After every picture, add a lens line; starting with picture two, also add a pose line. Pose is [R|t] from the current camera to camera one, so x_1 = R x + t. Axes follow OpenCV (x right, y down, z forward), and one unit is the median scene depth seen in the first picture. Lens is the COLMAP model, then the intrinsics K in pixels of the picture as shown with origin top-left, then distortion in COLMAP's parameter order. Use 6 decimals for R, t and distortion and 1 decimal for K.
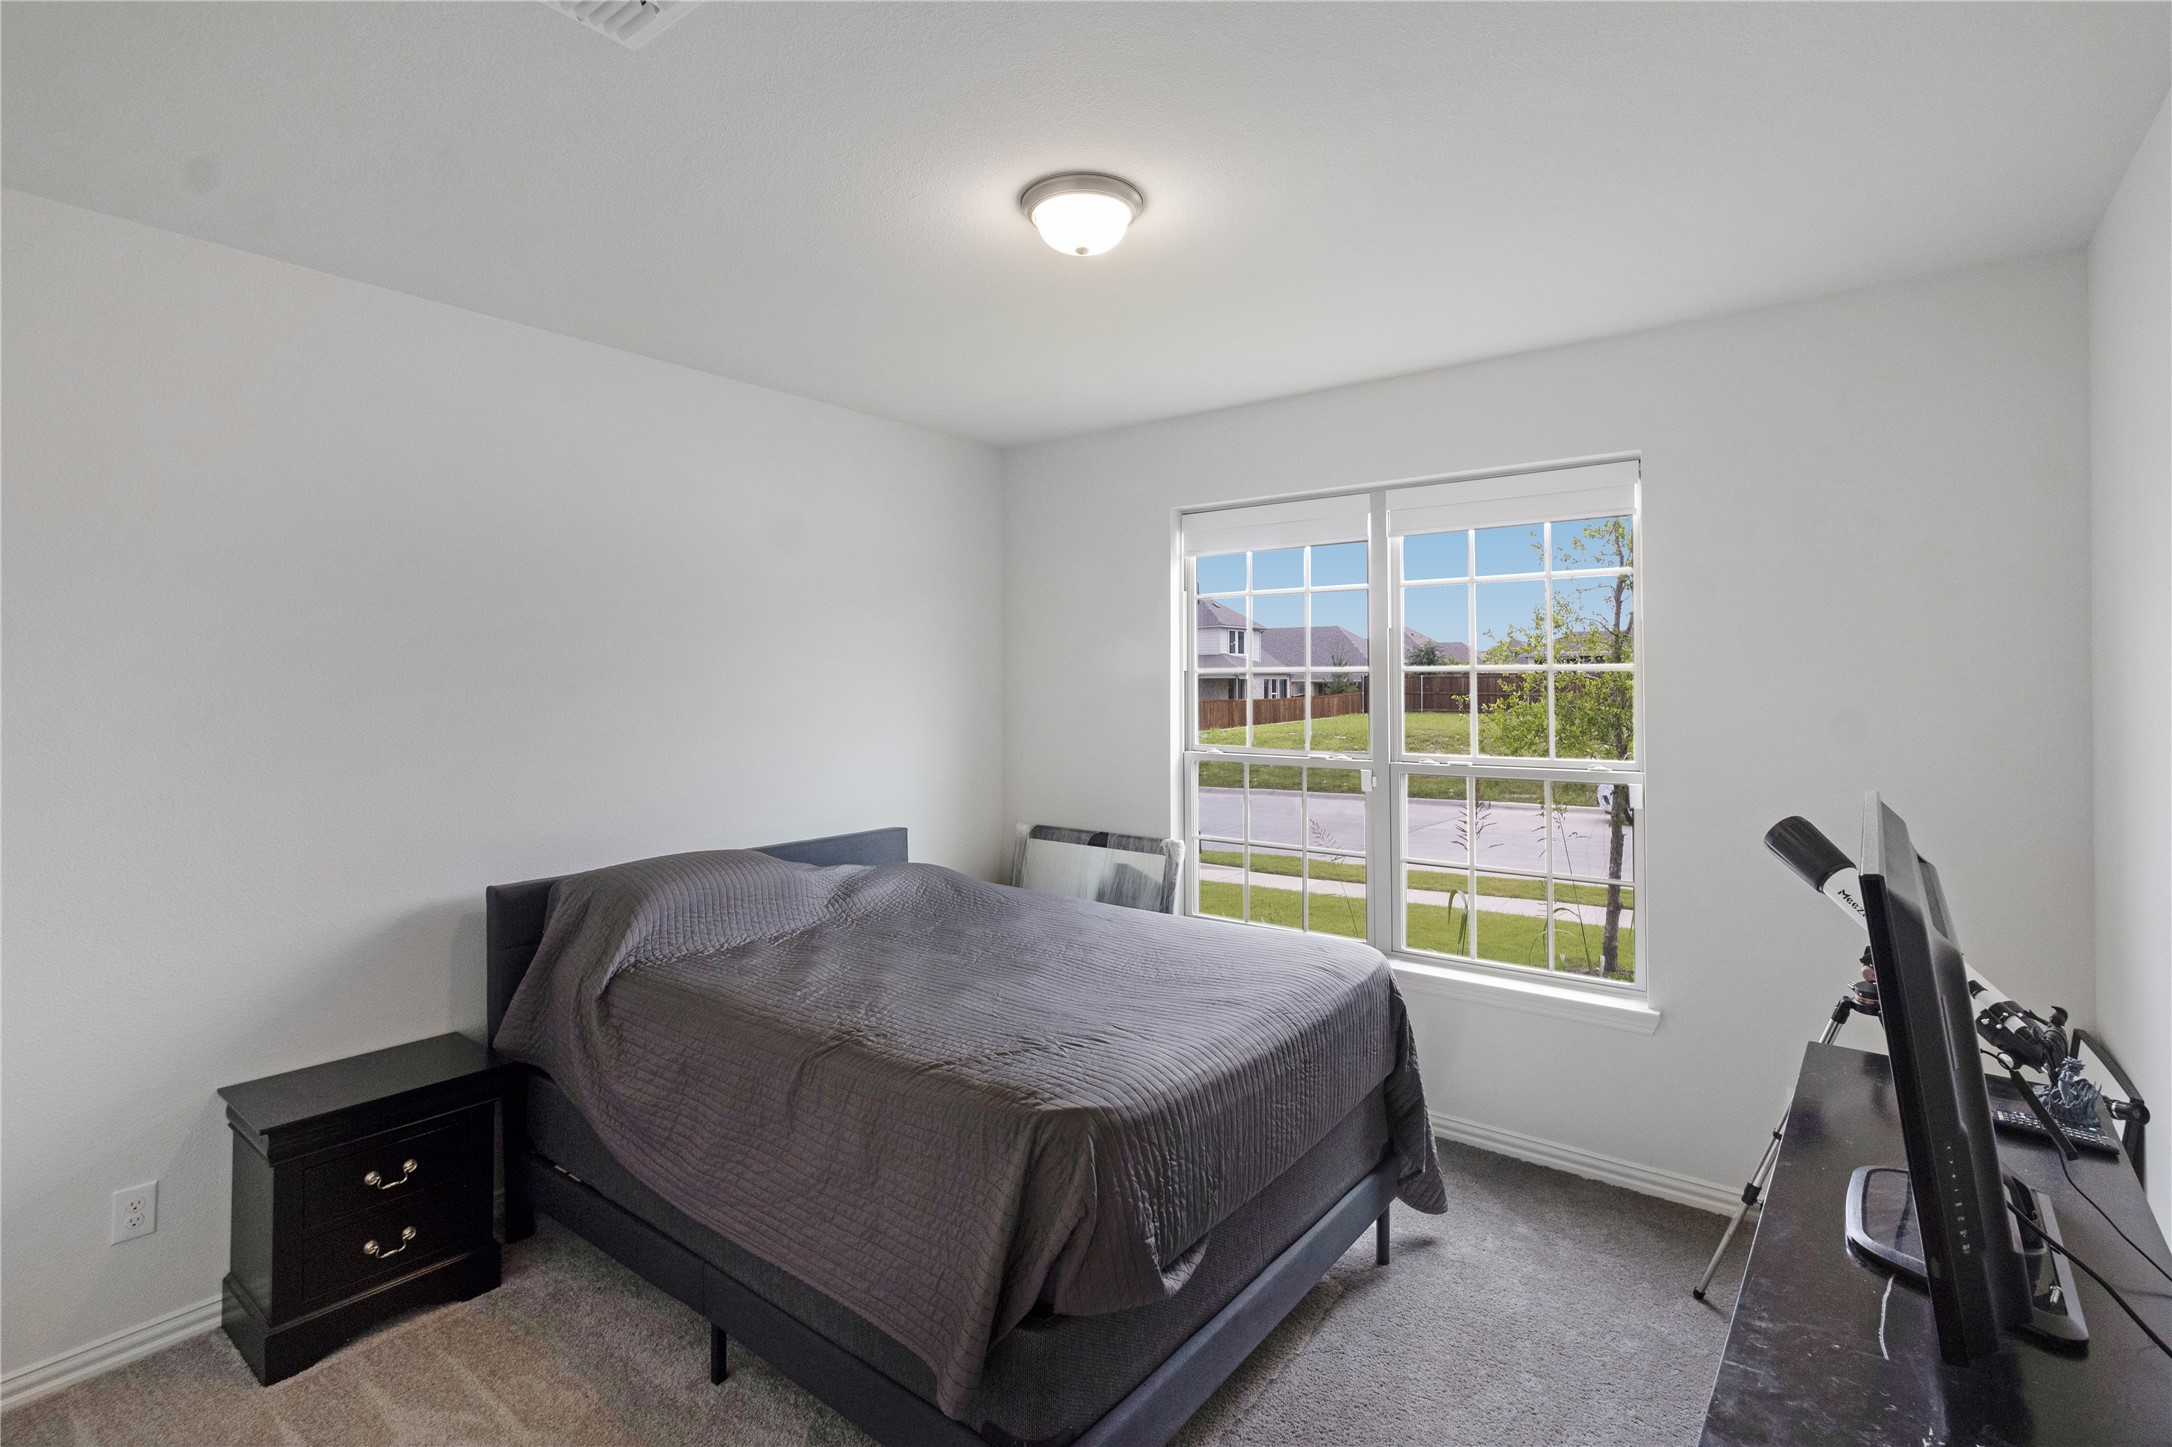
lens RADIAL K [[1016.0, 0, 1086.1], [0, 1016.0, 693.8], [0, 0, 1]] dist [0.001834, 0.000142]
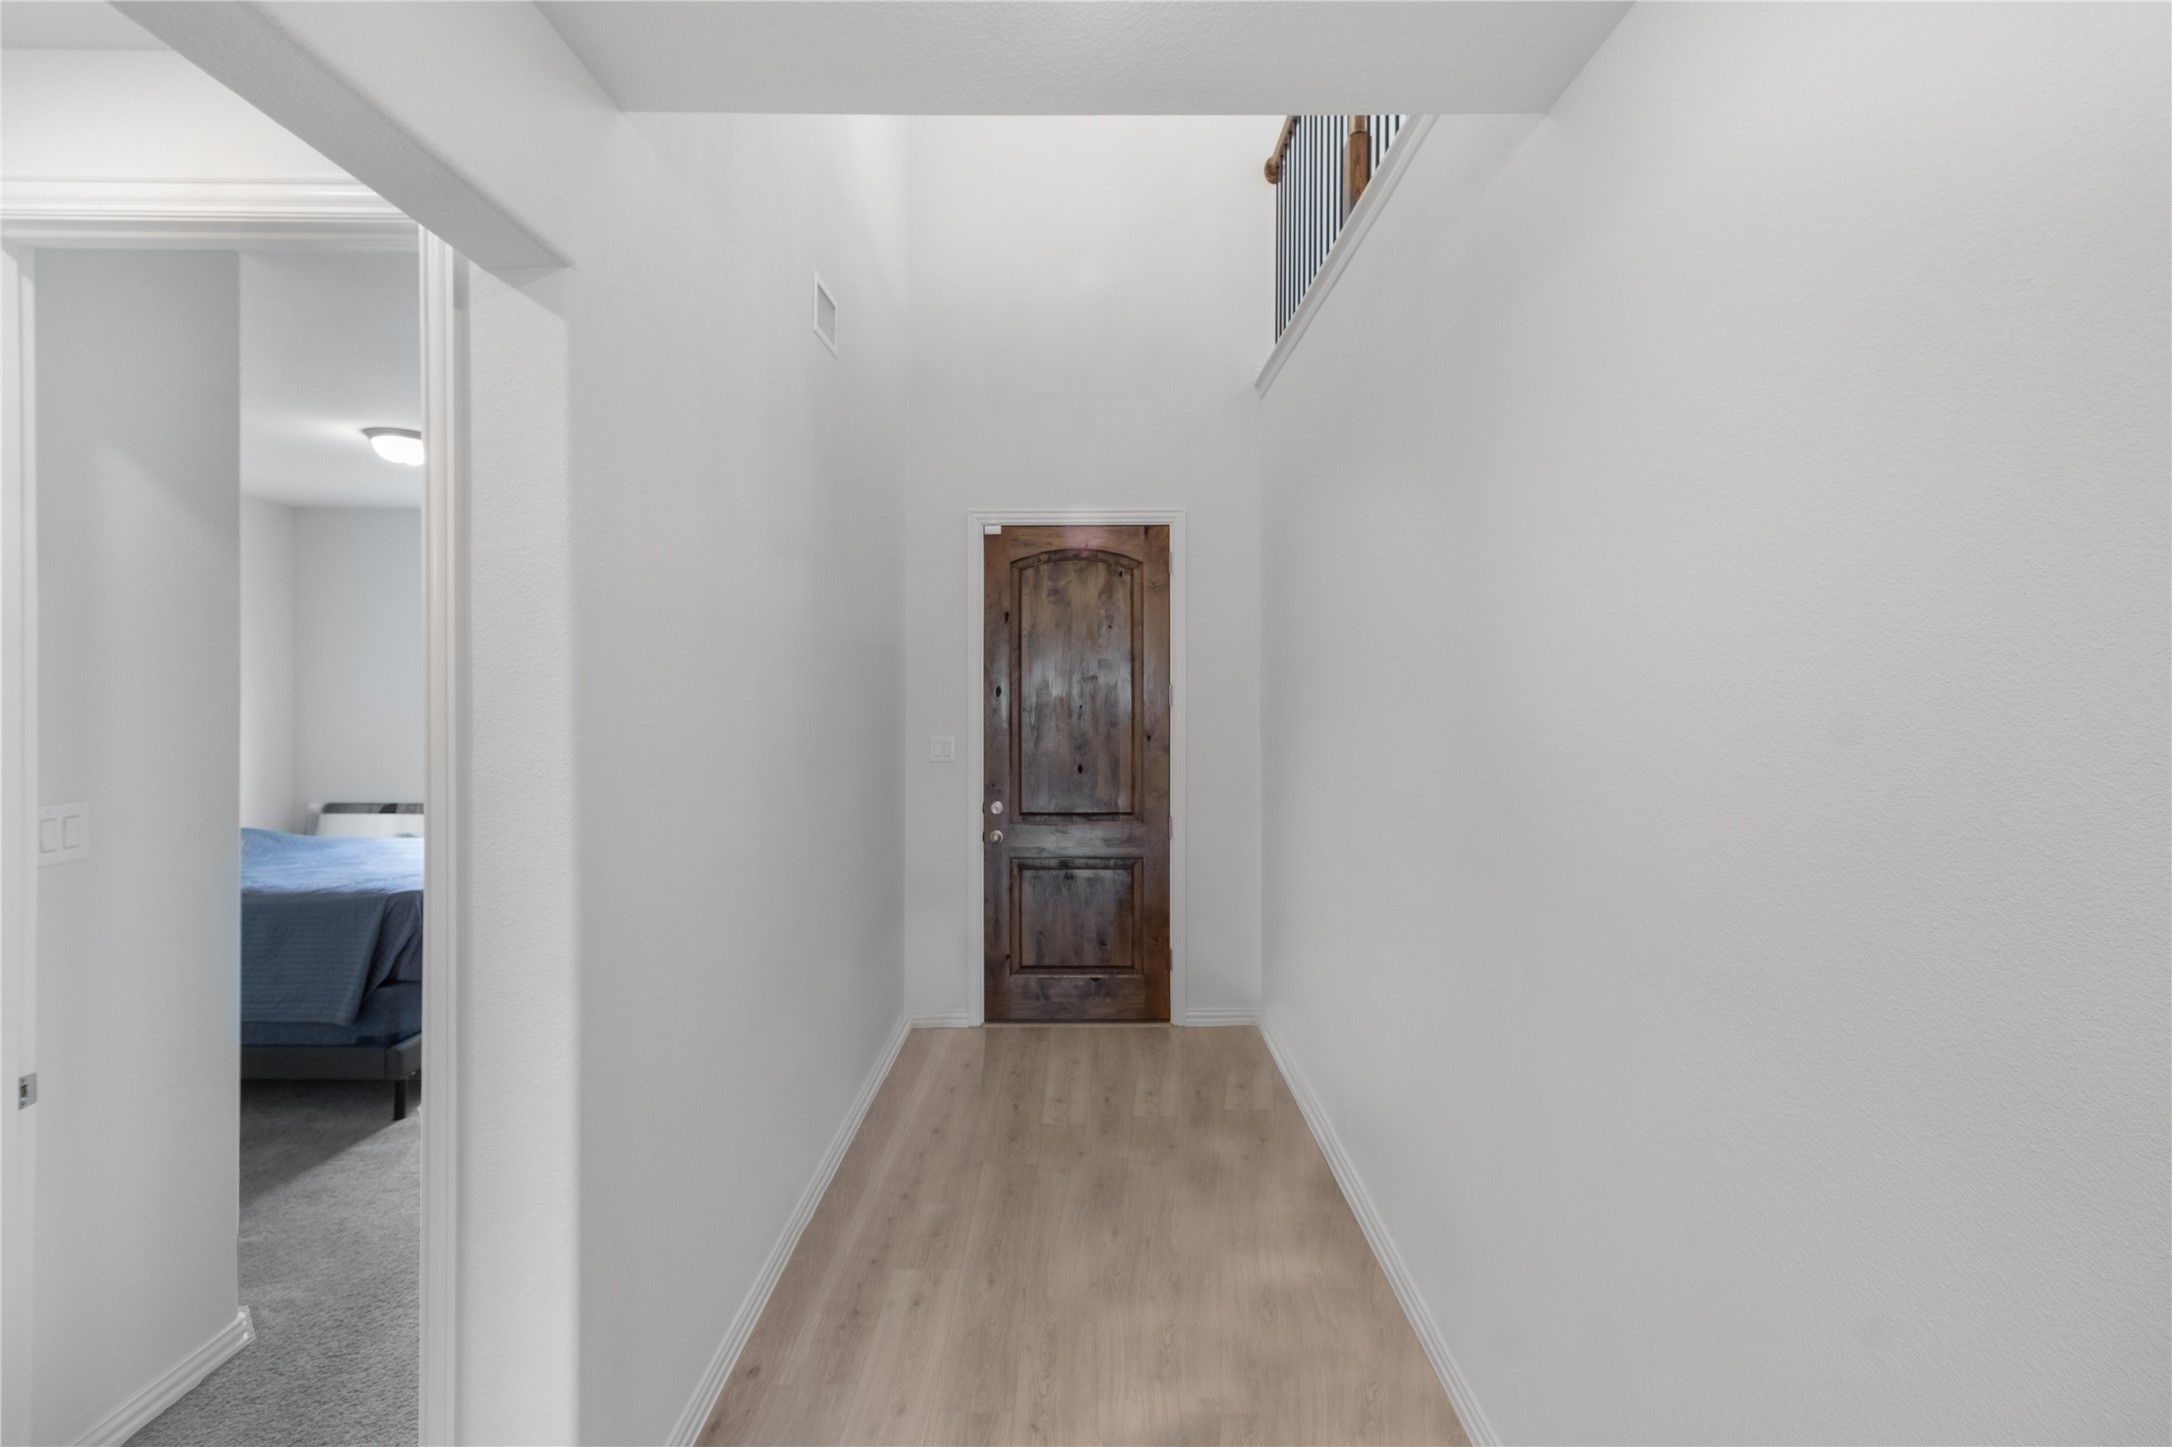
lens RADIAL K [[1016.0, 0, 1086.1], [0, 1016.0, 693.8], [0, 0, 1]] dist [0.001834, 0.000142]
pose [[0.795641, 0.007539, 0.605722, -0.183079], [-0.003605, 0.999964, -0.007711, -0.007933], [-0.605758, 0.003951, 0.795639, -1.672620]]
